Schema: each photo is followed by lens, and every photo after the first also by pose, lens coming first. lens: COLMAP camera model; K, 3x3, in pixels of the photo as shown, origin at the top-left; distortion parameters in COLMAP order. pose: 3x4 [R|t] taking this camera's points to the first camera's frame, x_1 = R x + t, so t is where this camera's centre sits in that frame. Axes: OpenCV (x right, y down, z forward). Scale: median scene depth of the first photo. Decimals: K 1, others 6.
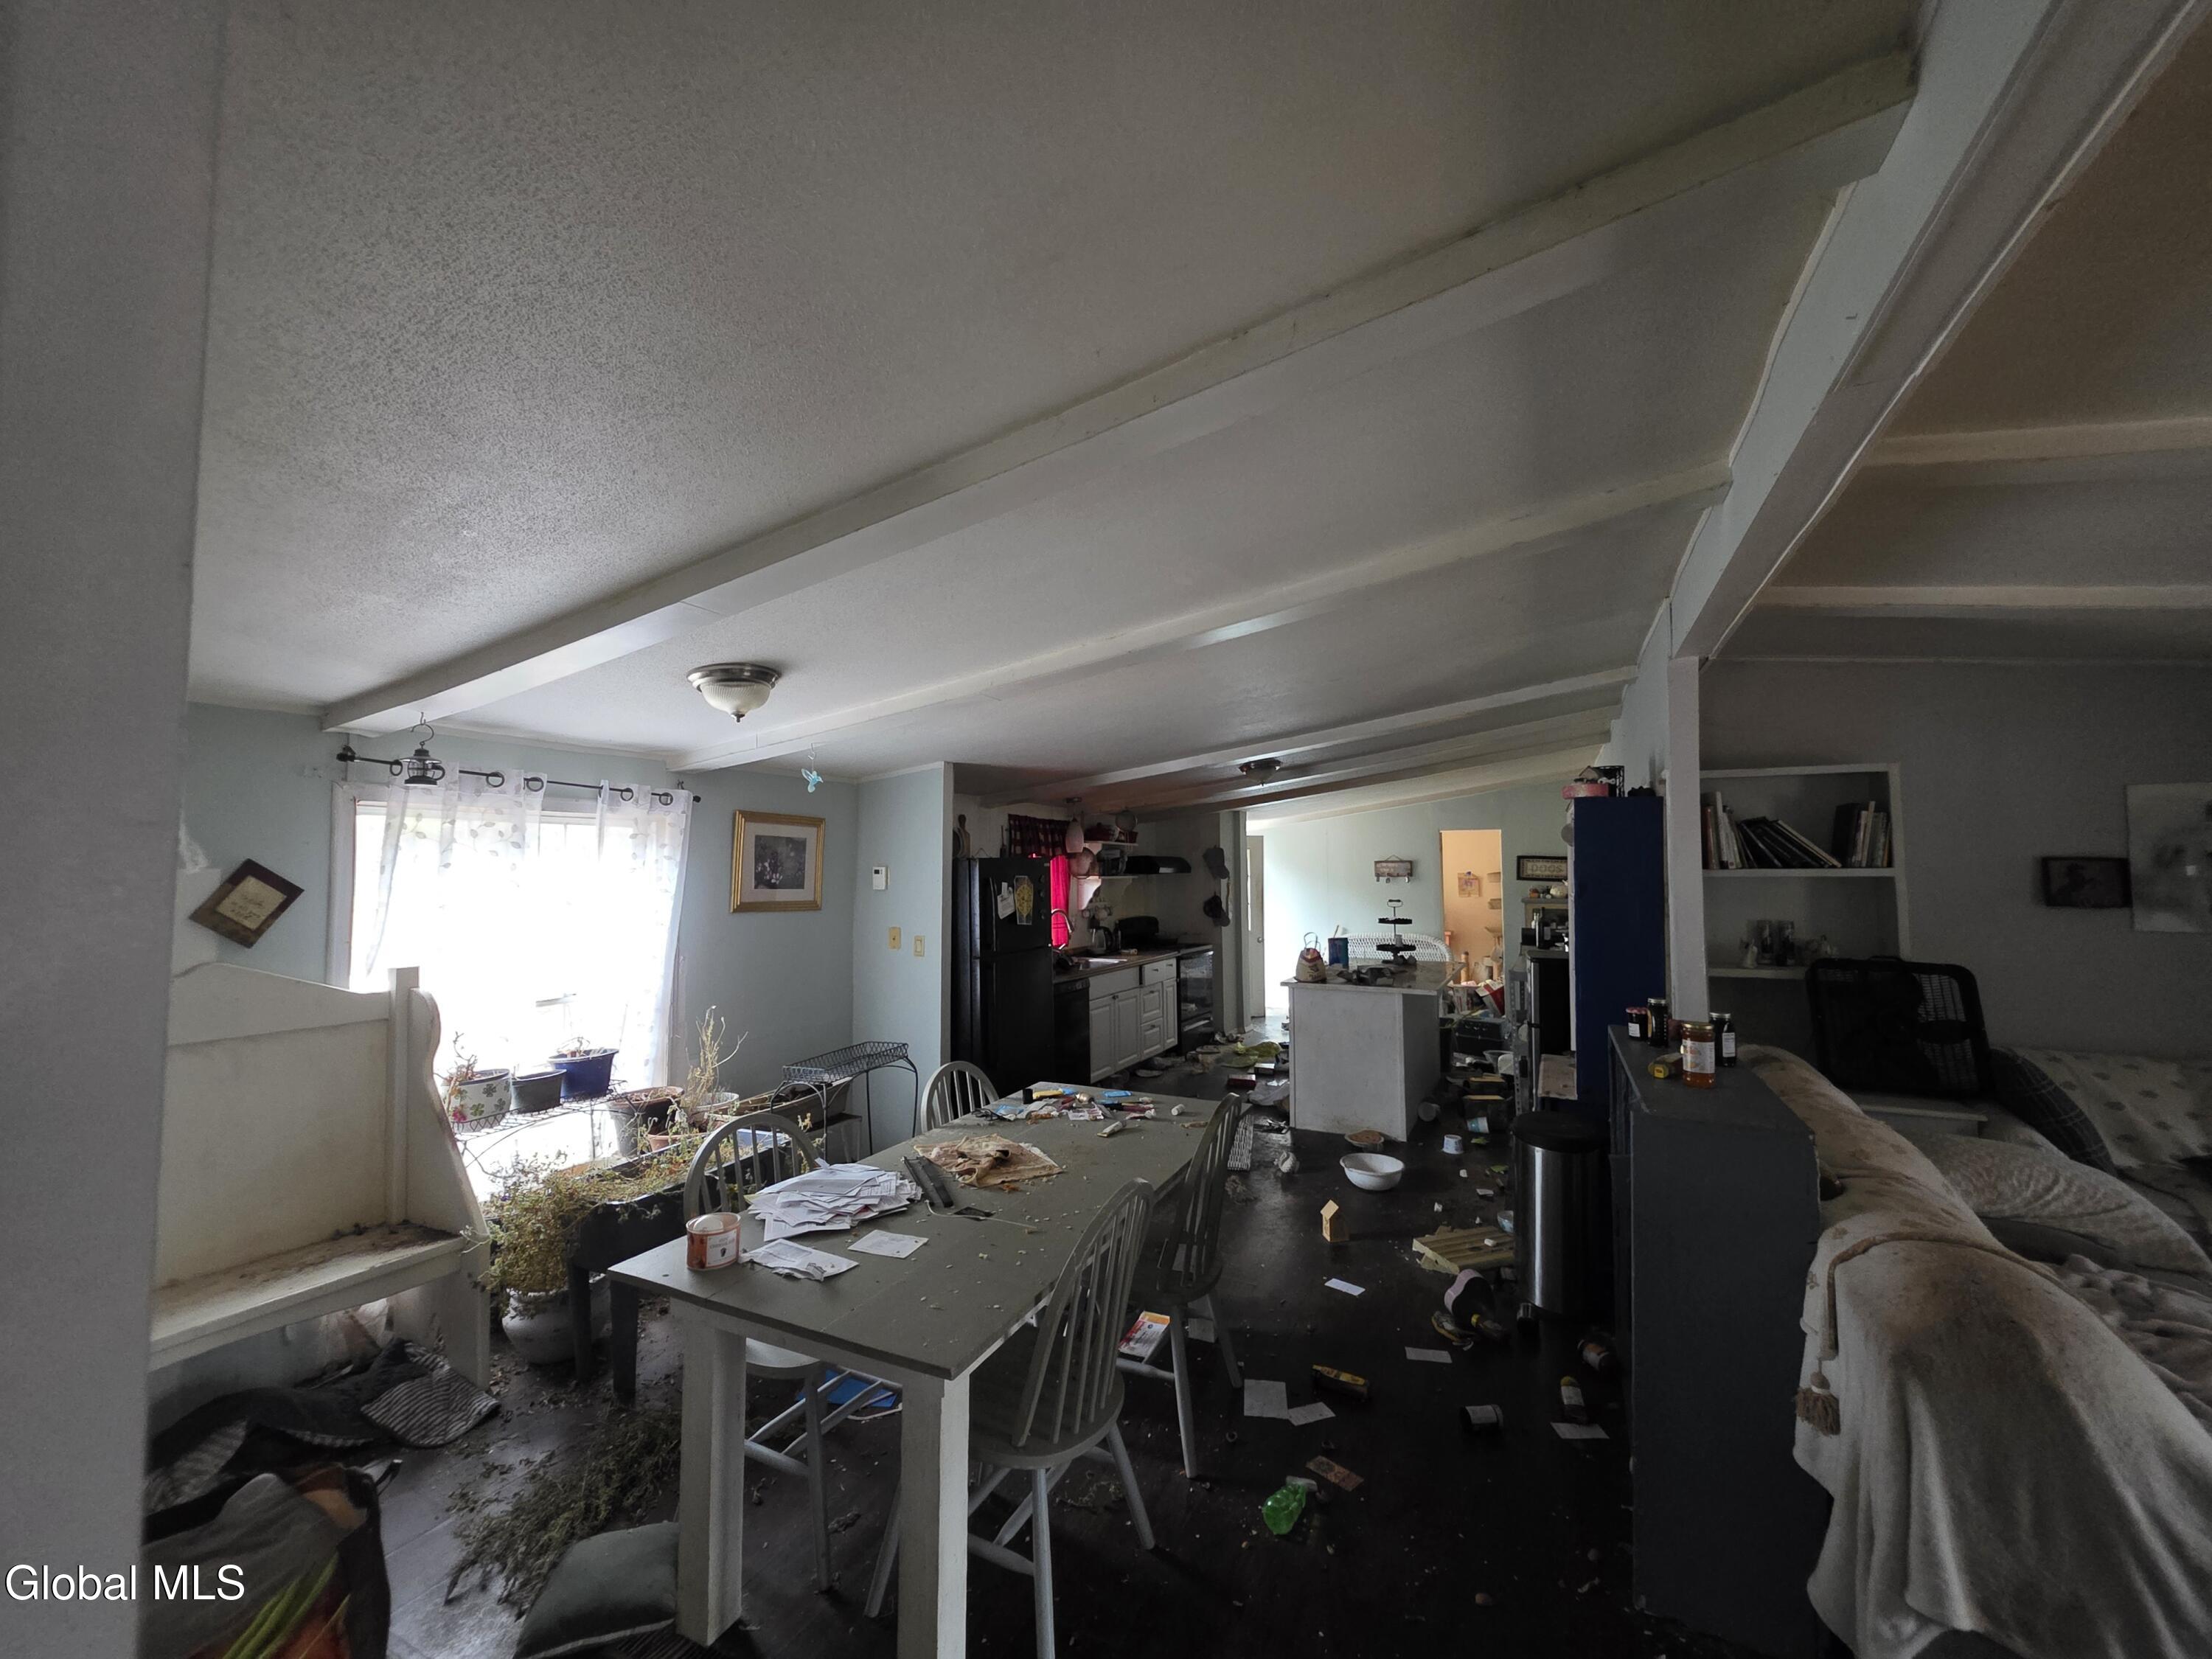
lens RADIAL K [[900.4, 0, 1099.7], [0, 900.4, 817.1], [0, 0, 1]] dist [-0.000155, -0.000187]
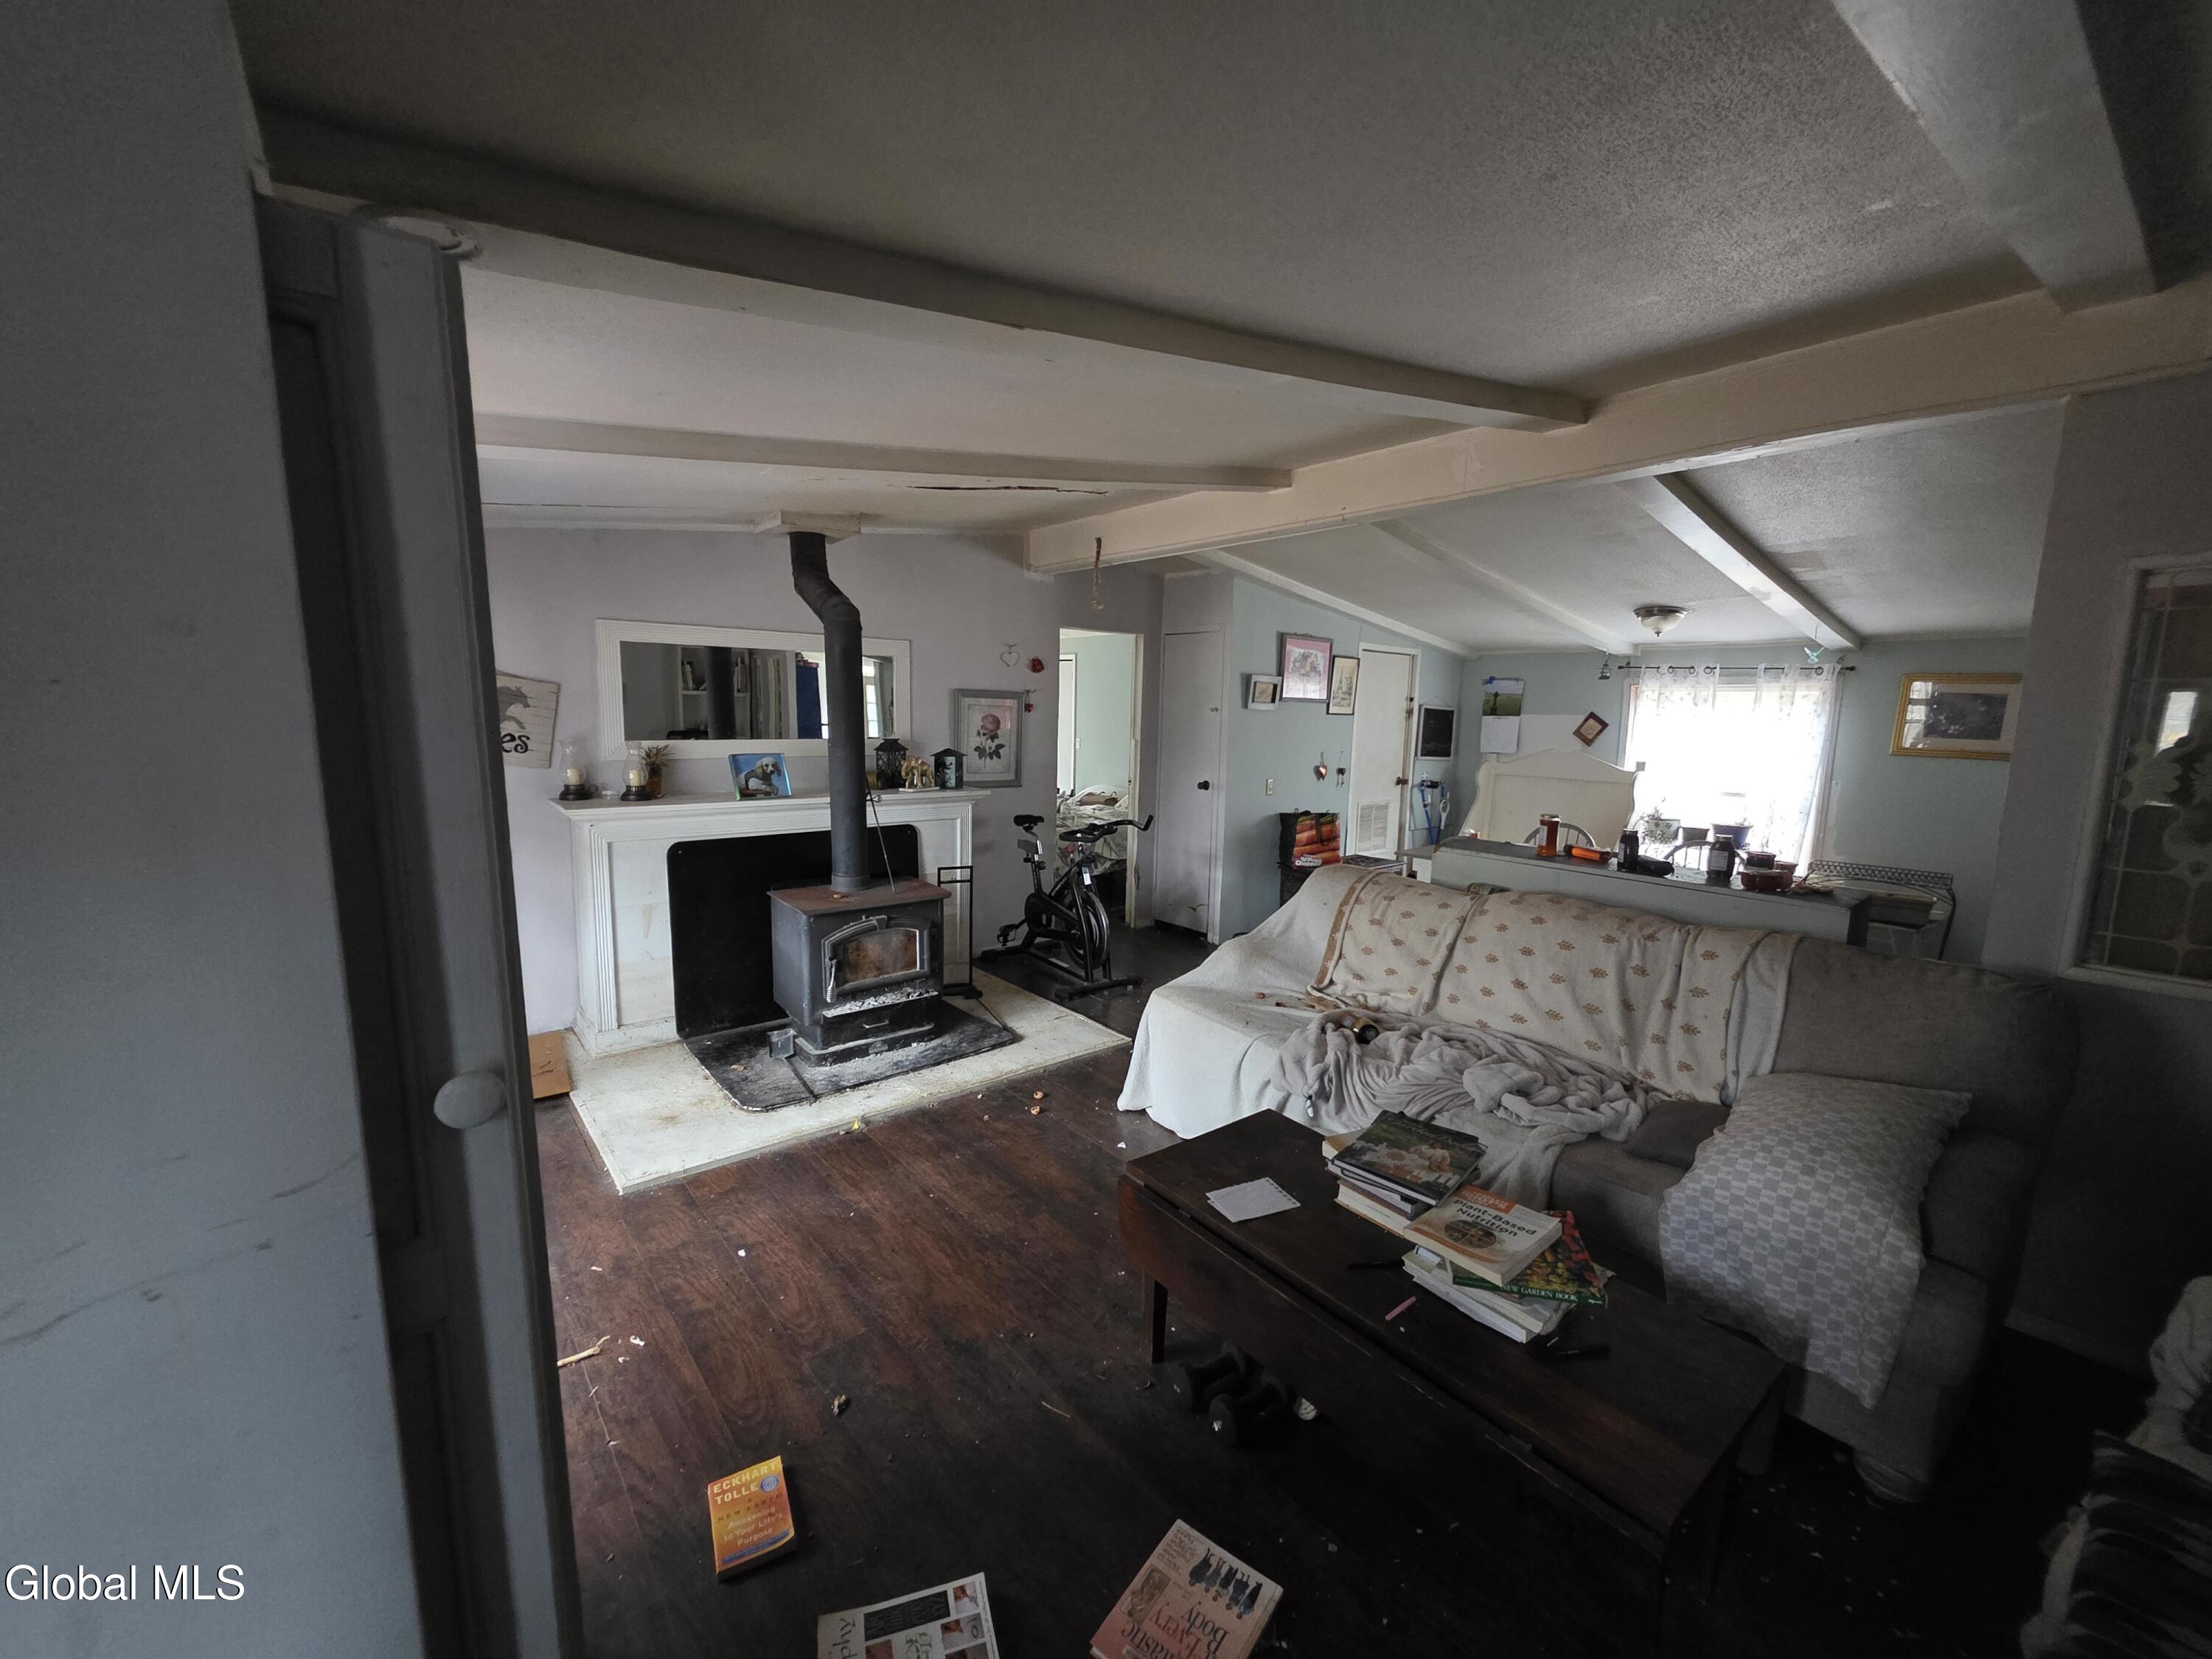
lens RADIAL K [[900.4, 0, 1099.7], [0, 900.4, 817.1], [0, 0, 1]] dist [-0.000155, -0.000187]
pose [[-0.436108, 0.119062, -0.891983, 1.619237], [0.051064, 0.992886, 0.107564, -0.001295], [0.898444, 0.001361, -0.439085, 0.720824]]
